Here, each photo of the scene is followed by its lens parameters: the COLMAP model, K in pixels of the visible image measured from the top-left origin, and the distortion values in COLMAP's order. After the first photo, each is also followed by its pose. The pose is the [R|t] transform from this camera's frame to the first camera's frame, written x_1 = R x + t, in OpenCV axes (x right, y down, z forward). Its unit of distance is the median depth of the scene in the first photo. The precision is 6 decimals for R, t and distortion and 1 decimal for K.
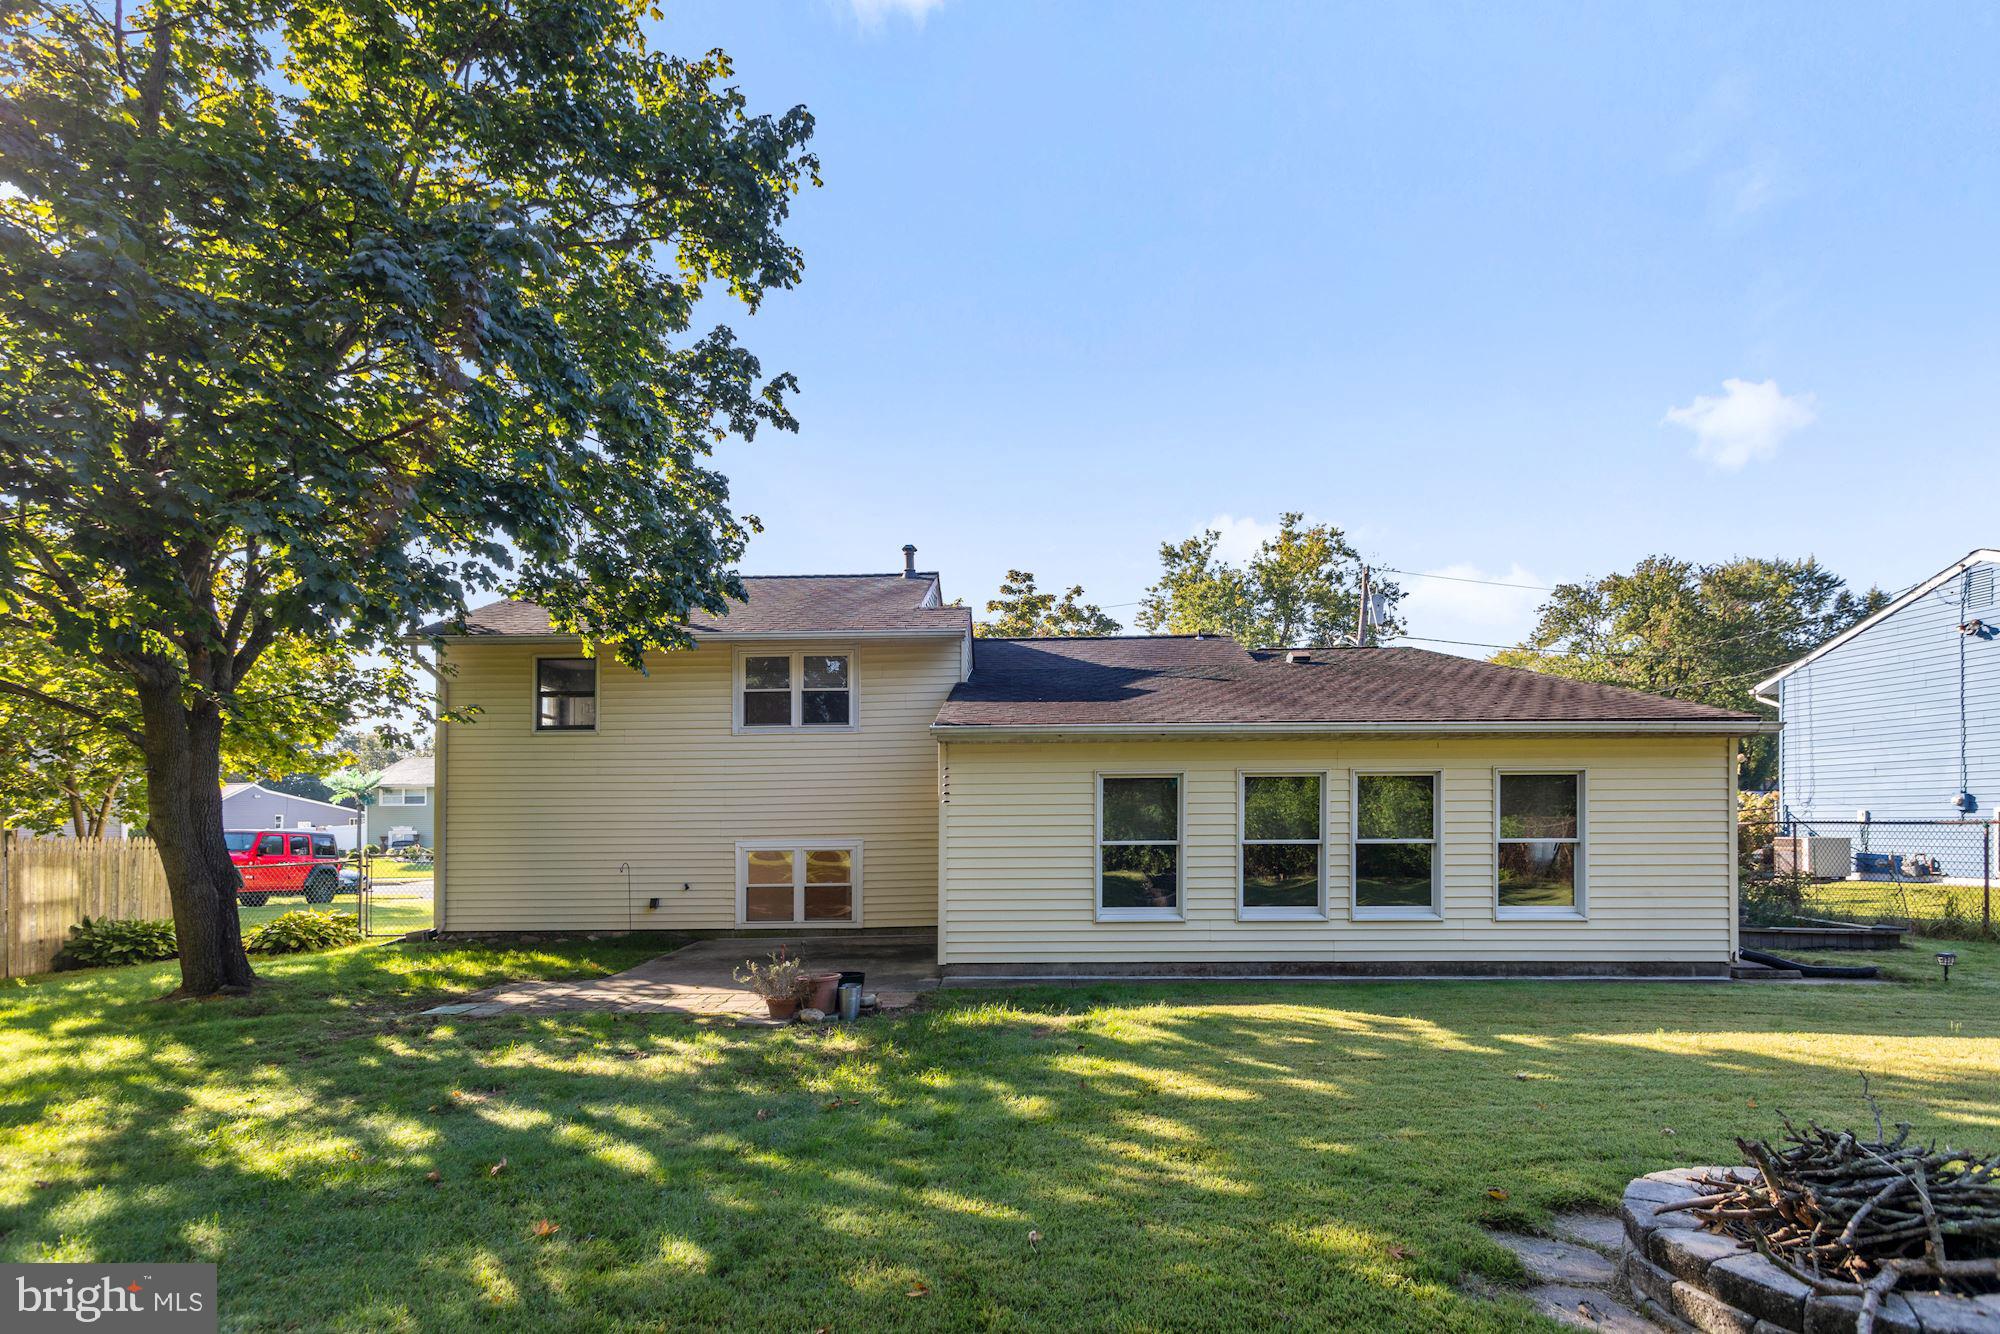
lens RADIAL K [[995.4, 0, 996.3], [0, 995.4, 655.2], [0, 0, 1]] dist [0.003867, 0.000043]
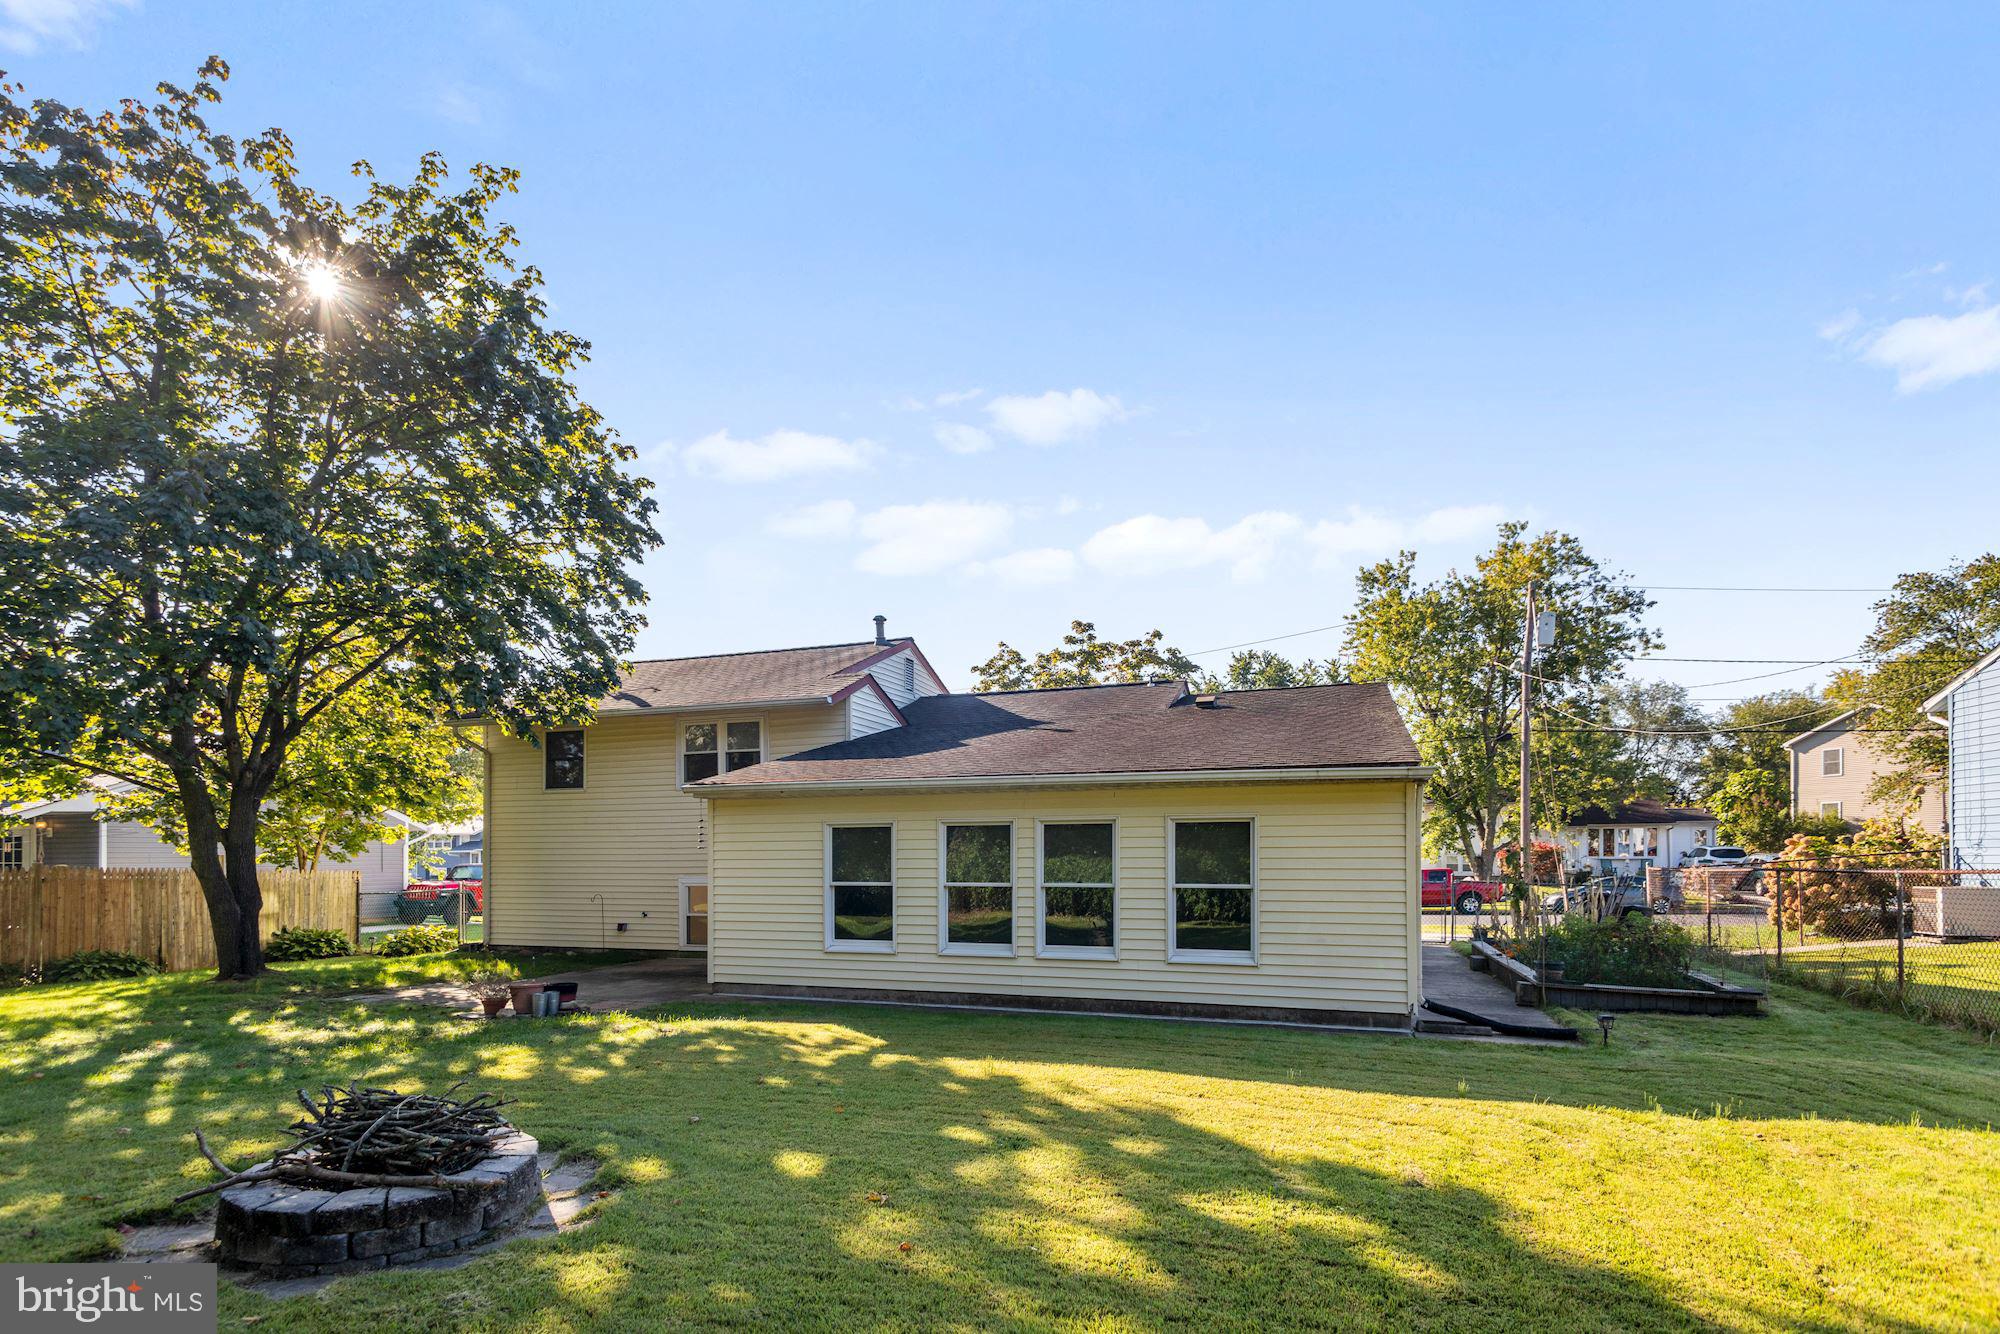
lens RADIAL K [[980.8, 0, 949.8], [0, 980.8, 686.0], [0, 0, 1]] dist [-0.005187, 0.000261]
pose [[0.949162, -0.050163, -0.310766, 0.443566], [0.046843, 0.998737, -0.018142, -0.010560], [0.311283, 0.002663, 0.950313, -0.031939]]
